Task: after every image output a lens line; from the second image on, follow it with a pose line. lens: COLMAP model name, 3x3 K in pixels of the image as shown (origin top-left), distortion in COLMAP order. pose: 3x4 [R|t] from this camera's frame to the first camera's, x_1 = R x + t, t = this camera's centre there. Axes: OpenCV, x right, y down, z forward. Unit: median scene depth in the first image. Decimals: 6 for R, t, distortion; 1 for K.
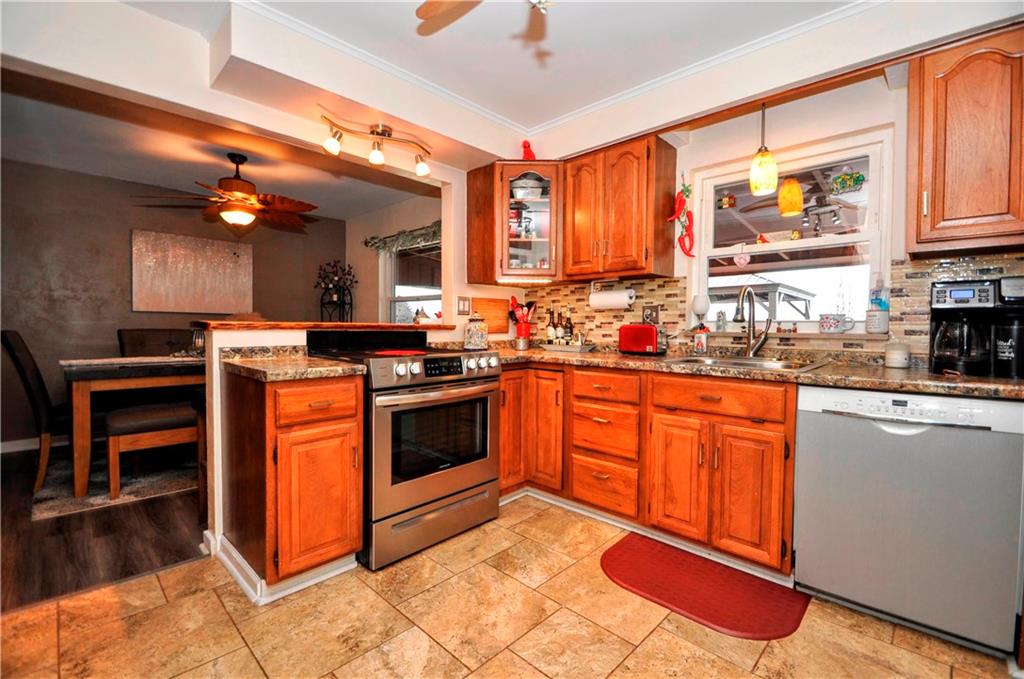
lens RADIAL K [[439.9, 0, 513.0], [0, 439.9, 341.6], [0, 0, 1]] dist [0.001614, -0.010680]
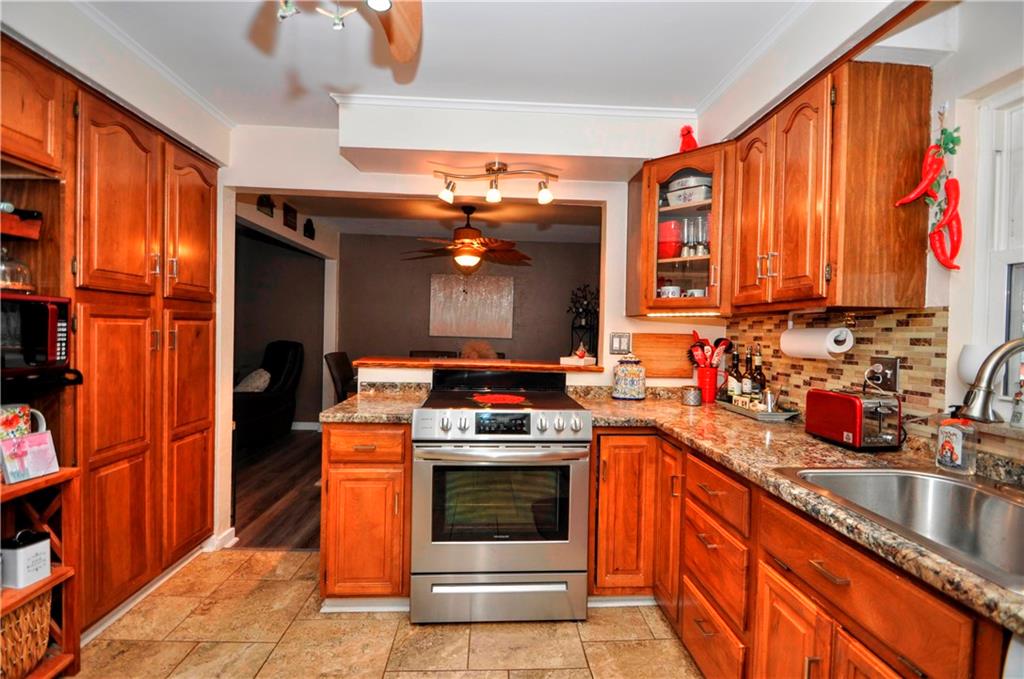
lens RADIAL K [[458.4, 0, 516.7], [0, 458.4, 339.1], [0, 0, 1]] dist [0.010053, -0.015438]
pose [[0.730588, 0.023103, -0.682427, 0.393097], [-0.043718, 0.998960, -0.012985, -0.082164], [0.681417, 0.039321, 0.730838, 0.275165]]
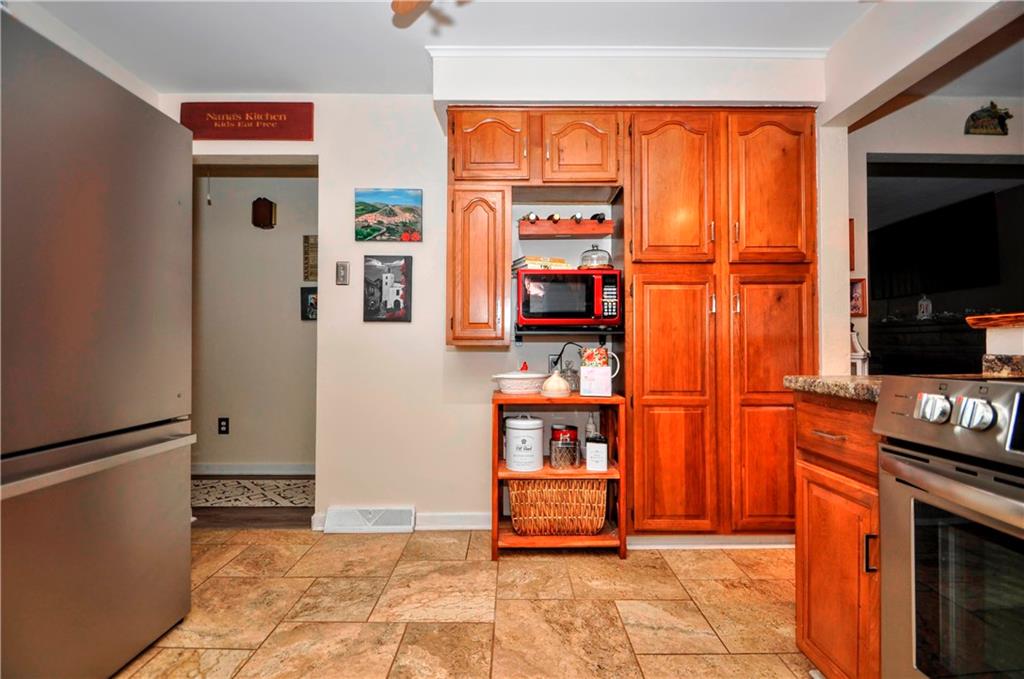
lens RADIAL K [[453.5, 0, 512.0], [0, 453.5, 339.5], [0, 0, 1]] dist [0.018955, -0.014023]
pose [[-0.721896, -0.017084, -0.691791, 0.247422], [-0.031341, 0.999477, 0.008023, 0.005513], [0.691291, 0.027474, -0.722054, 0.762254]]
